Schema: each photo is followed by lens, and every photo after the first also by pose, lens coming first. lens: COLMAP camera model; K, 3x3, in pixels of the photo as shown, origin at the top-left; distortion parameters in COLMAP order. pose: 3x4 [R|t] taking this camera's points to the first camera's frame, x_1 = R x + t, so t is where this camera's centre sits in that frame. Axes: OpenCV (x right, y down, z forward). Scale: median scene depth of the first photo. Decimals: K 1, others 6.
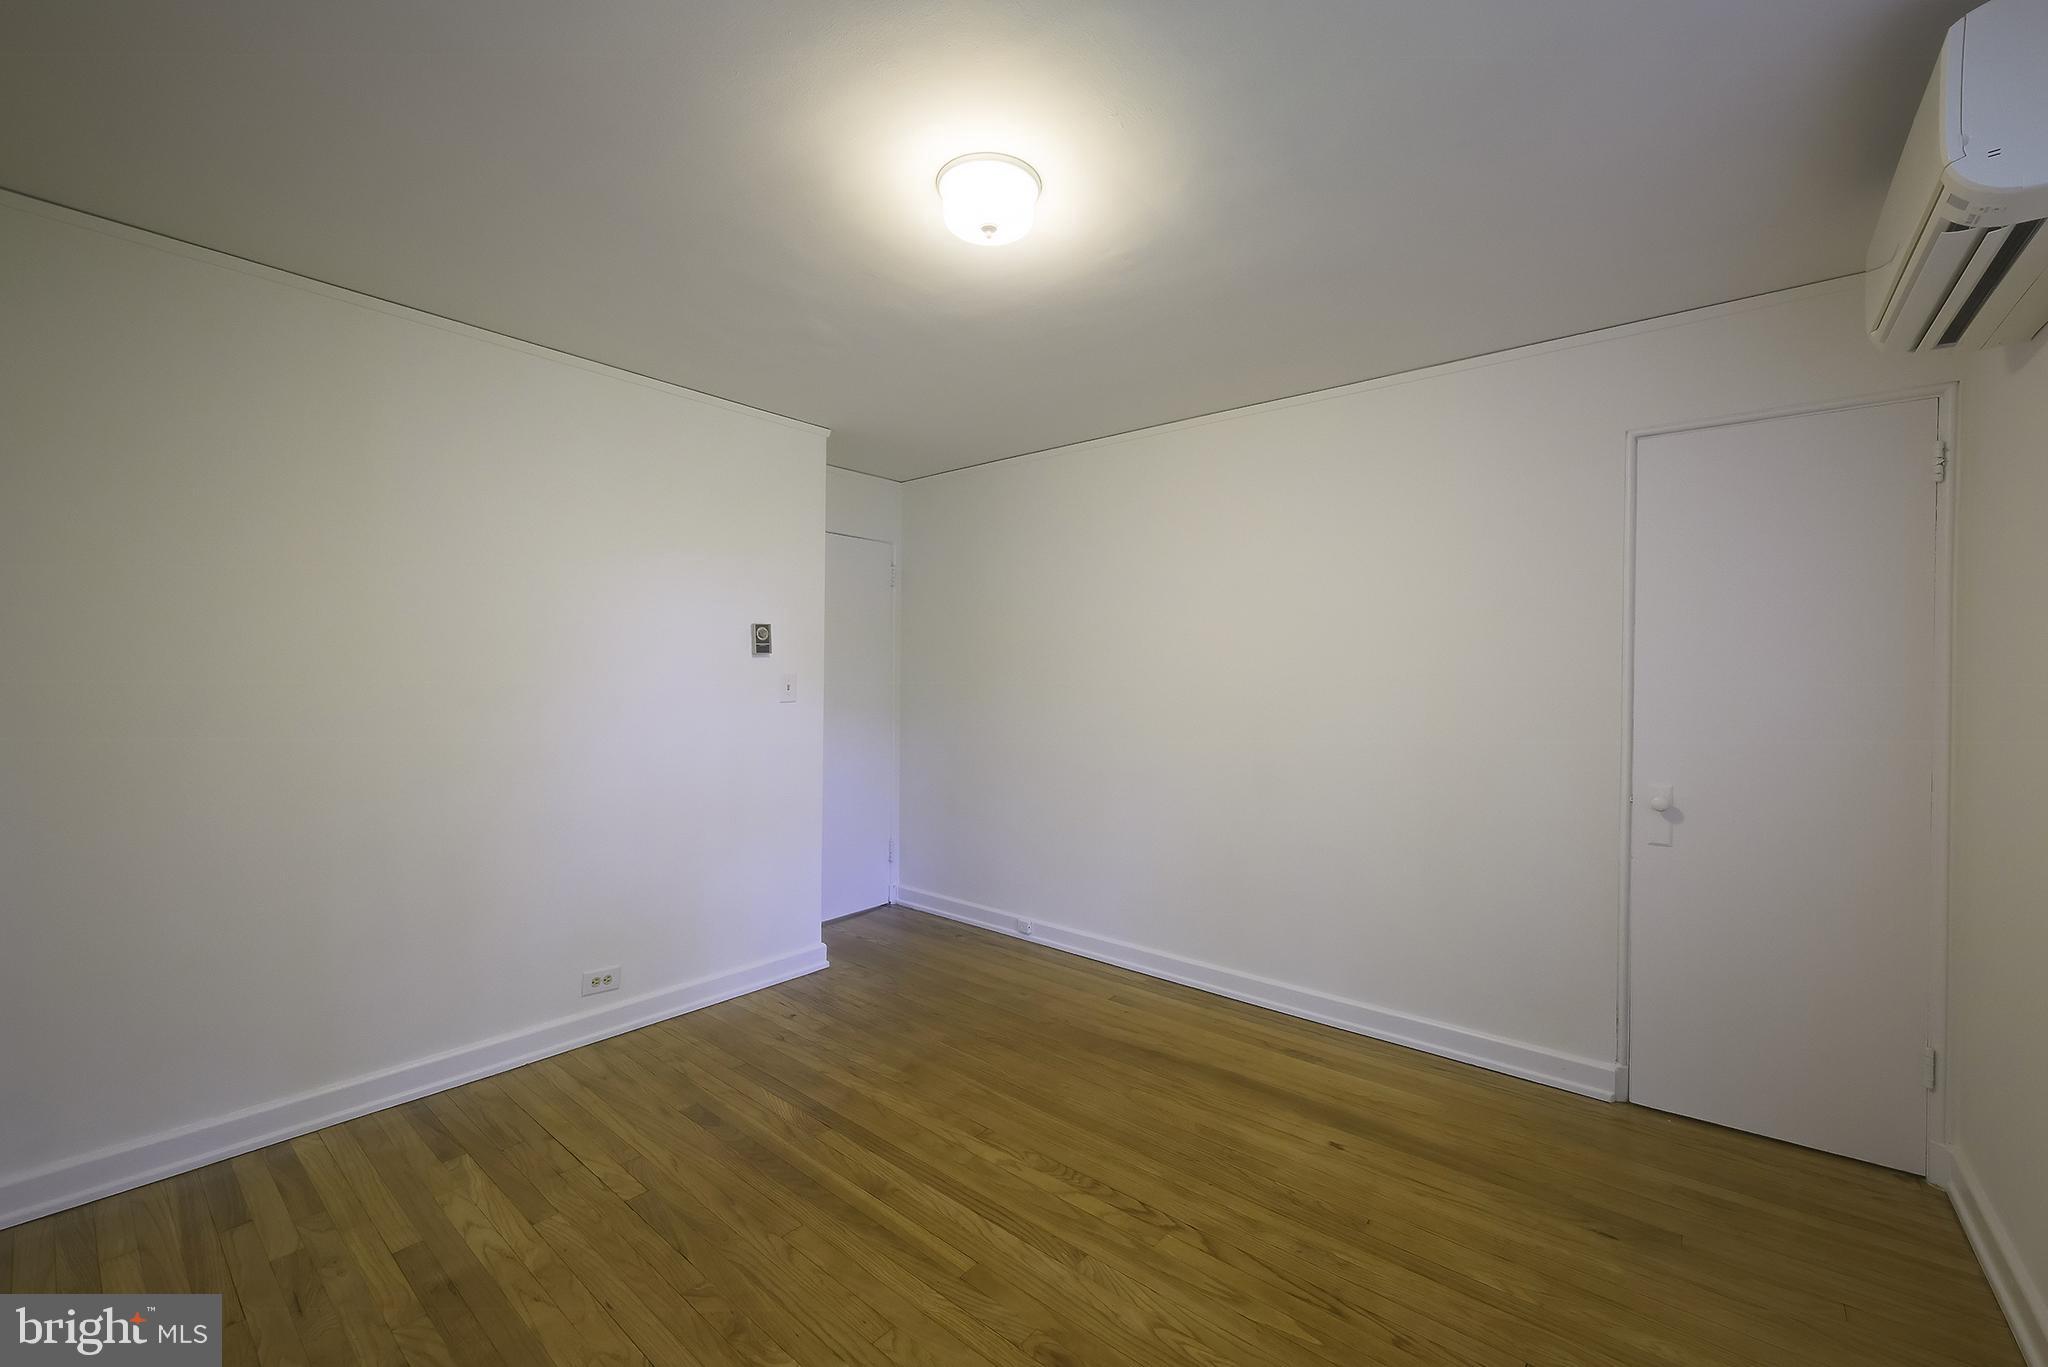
lens RADIAL K [[813.3, 0, 1029.9], [0, 813.3, 683.8], [0, 0, 1]] dist [-0.001460, -0.000229]
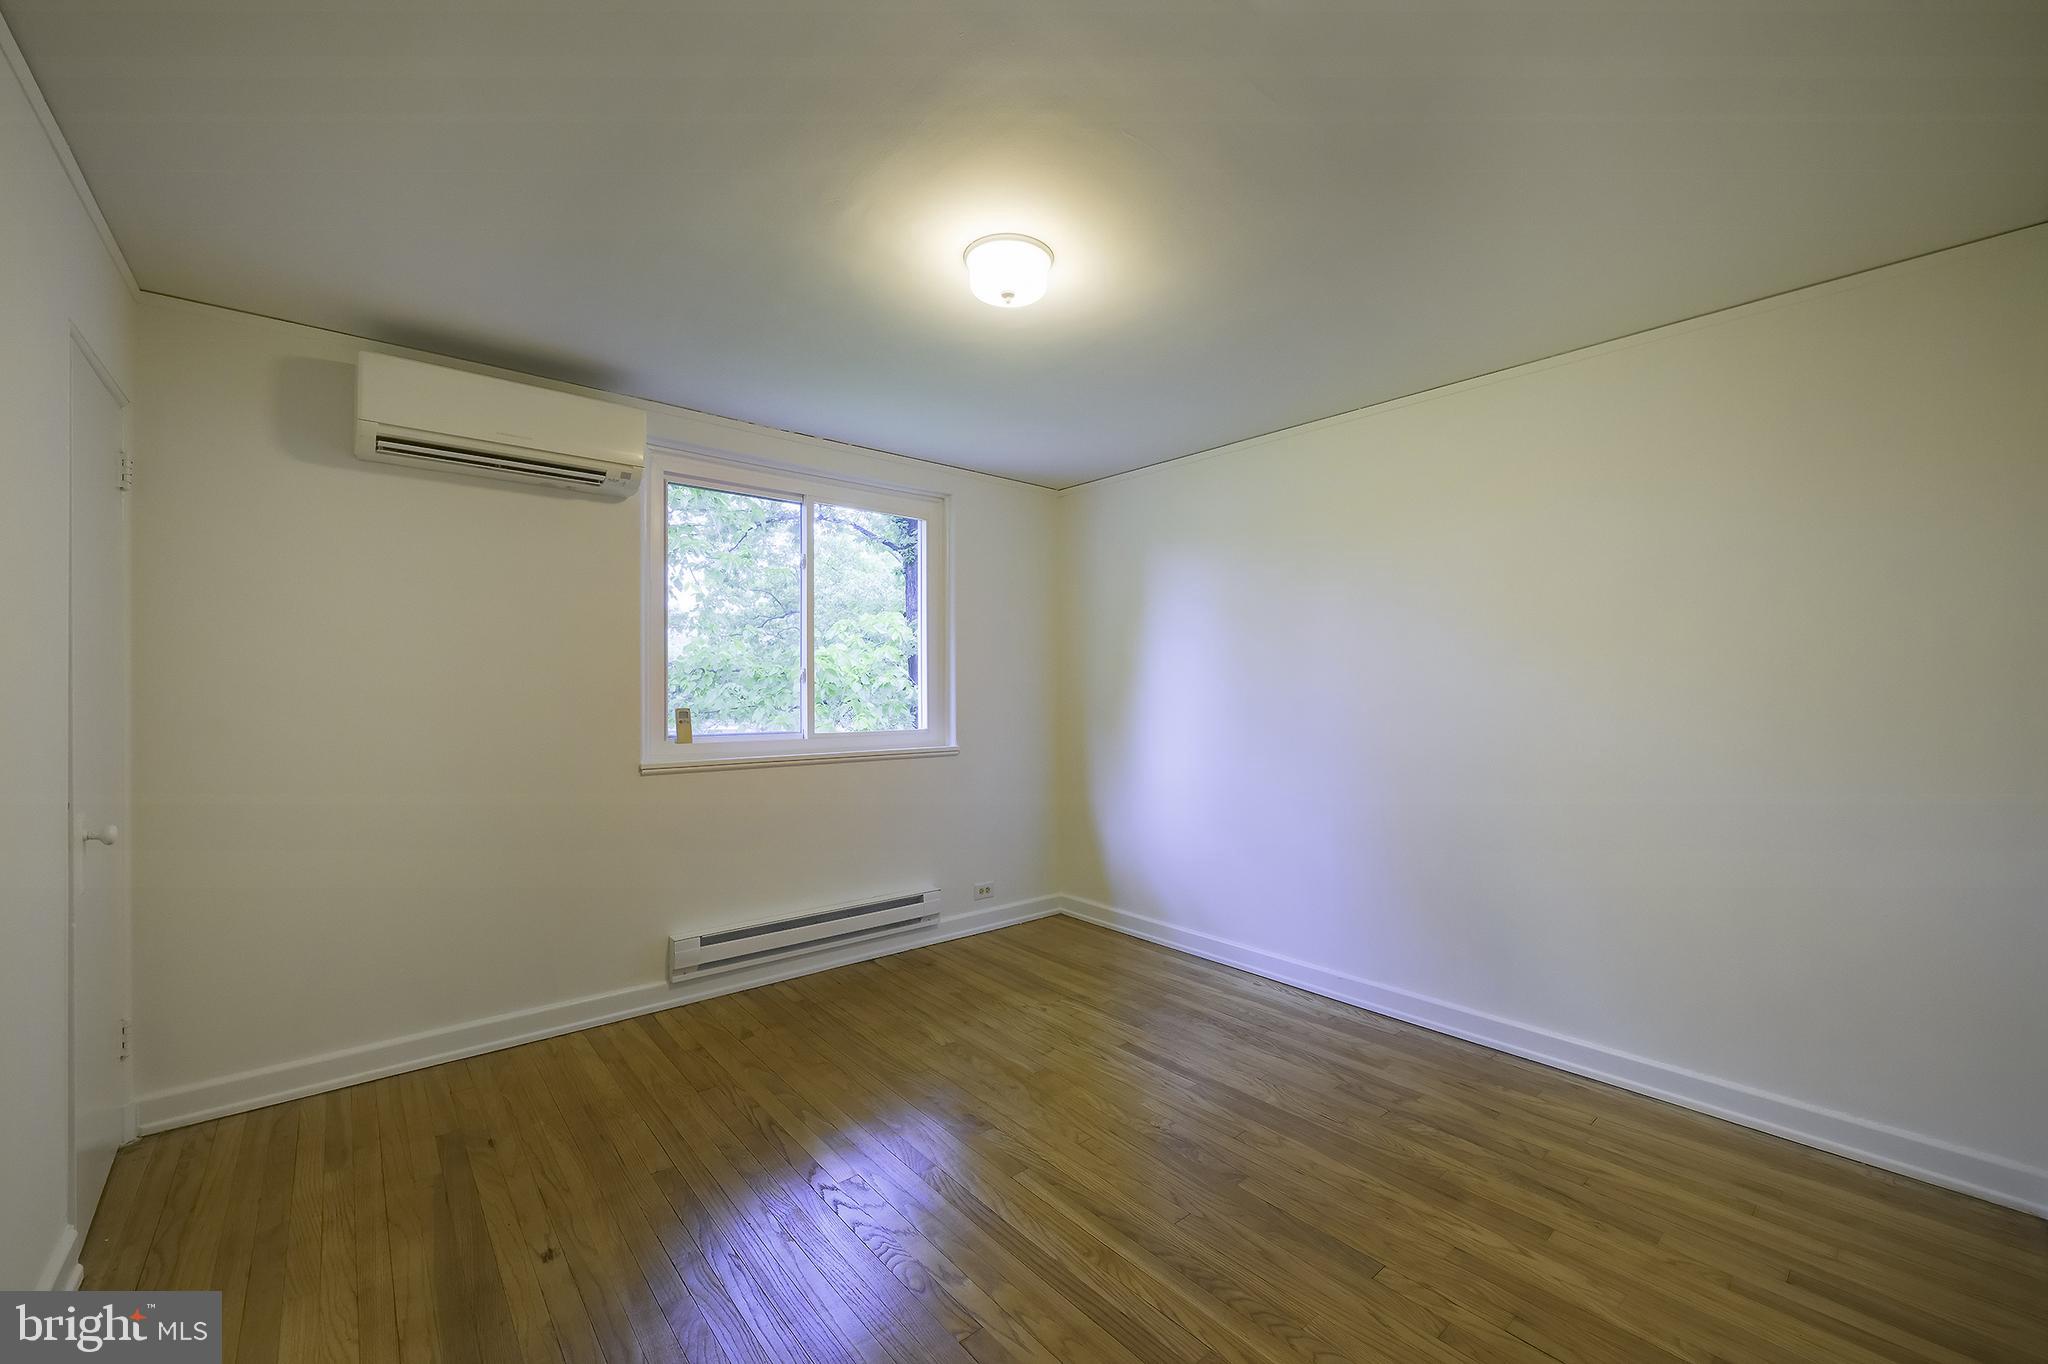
lens RADIAL K [[813.3, 0, 1036.3], [0, 813.3, 681.0], [0, 0, 1]] dist [-0.001460, -0.000229]
pose [[-0.987390, -0.008454, 0.158080, -0.239030], [-0.008921, 0.999958, -0.002244, -0.004687], [-0.158055, -0.003626, -0.987424, 1.839642]]
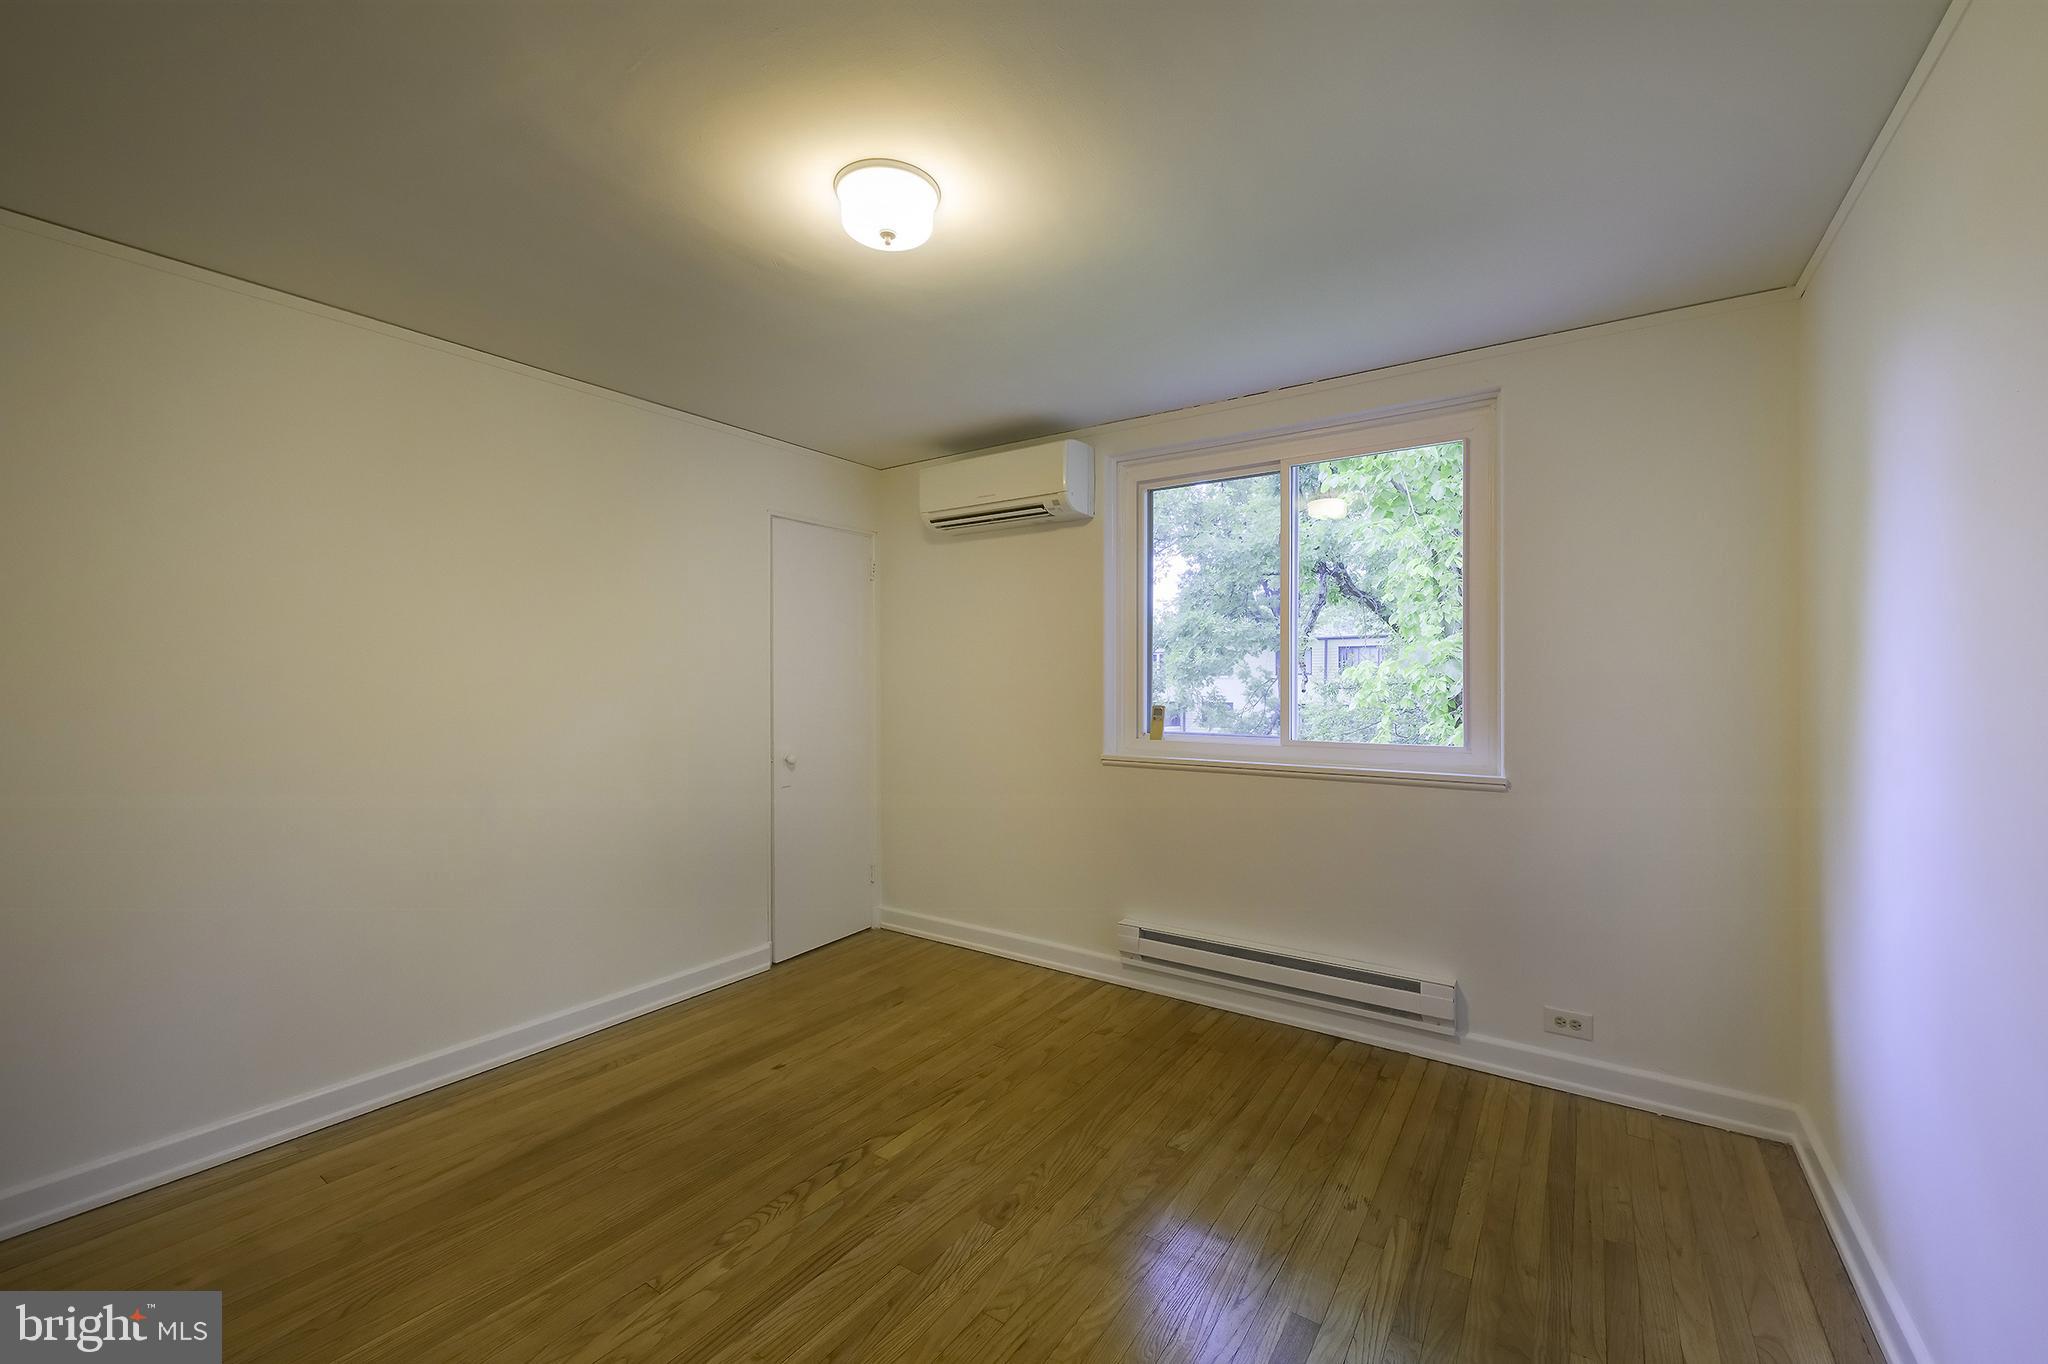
lens RADIAL K [[813.3, 0, 1030.2], [0, 813.3, 681.0], [0, 0, 1]] dist [-0.001460, -0.000229]
pose [[-0.097438, -0.007412, 0.995214, -0.914152], [0.005205, 0.999955, 0.007957, -0.012712], [-0.995228, 0.005956, -0.097395, 0.793795]]
